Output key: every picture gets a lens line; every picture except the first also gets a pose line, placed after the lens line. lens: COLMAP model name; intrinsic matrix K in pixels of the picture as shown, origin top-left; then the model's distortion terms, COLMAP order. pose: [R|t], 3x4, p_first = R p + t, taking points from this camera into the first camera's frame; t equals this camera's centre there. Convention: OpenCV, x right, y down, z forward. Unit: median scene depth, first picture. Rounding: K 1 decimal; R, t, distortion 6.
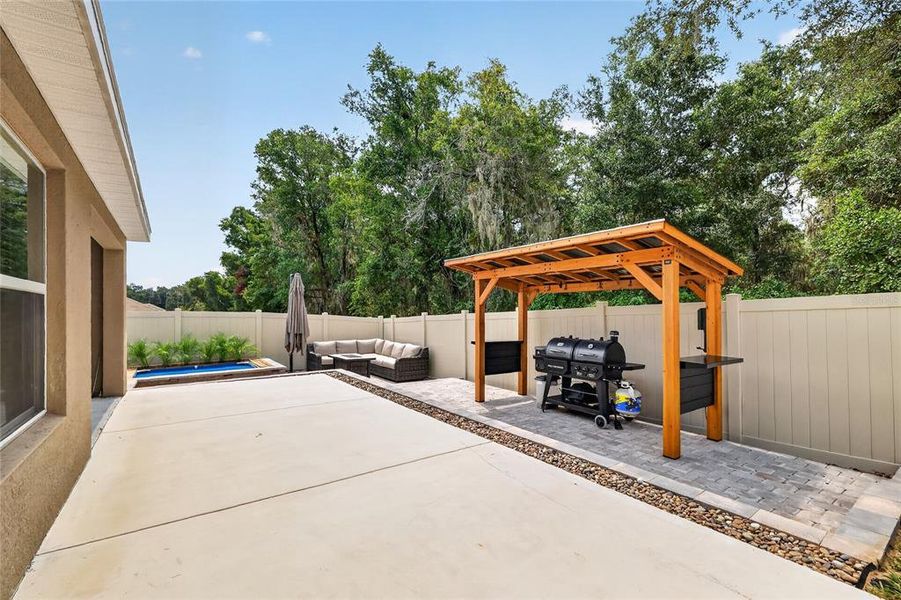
lens RADIAL K [[400.0, 0, 454.8], [0, 400.0, 304.8], [0, 0, 1]] dist [-0.001035, 0.000593]
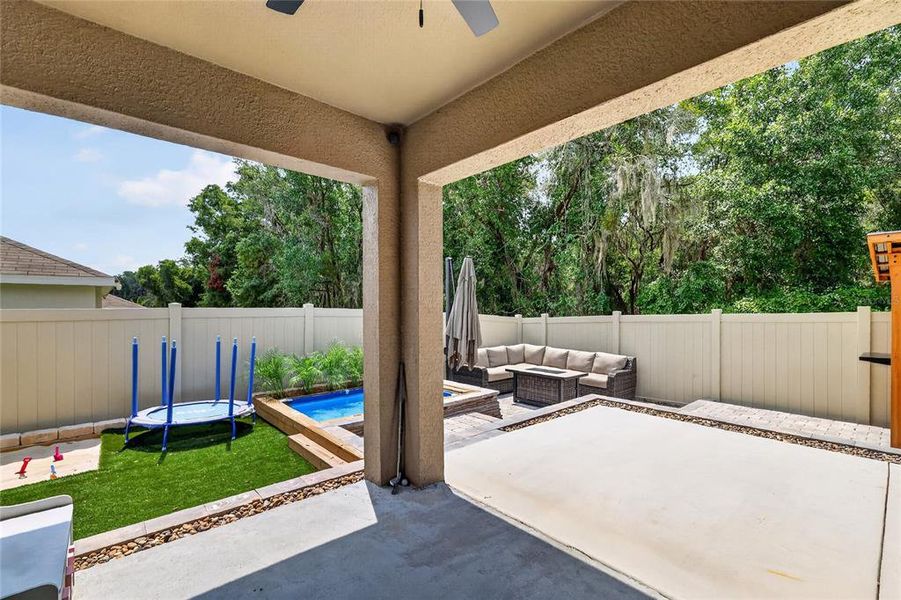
lens RADIAL K [[400.0, 0, 449.9], [0, 400.0, 301.7], [0, 0, 1]] dist [-0.001035, 0.000593]
pose [[0.992135, 0.013477, 0.124444, -0.139934], [-0.013205, 0.999908, -0.003014, 0.002410], [-0.124473, 0.001347, 0.992222, 0.083558]]
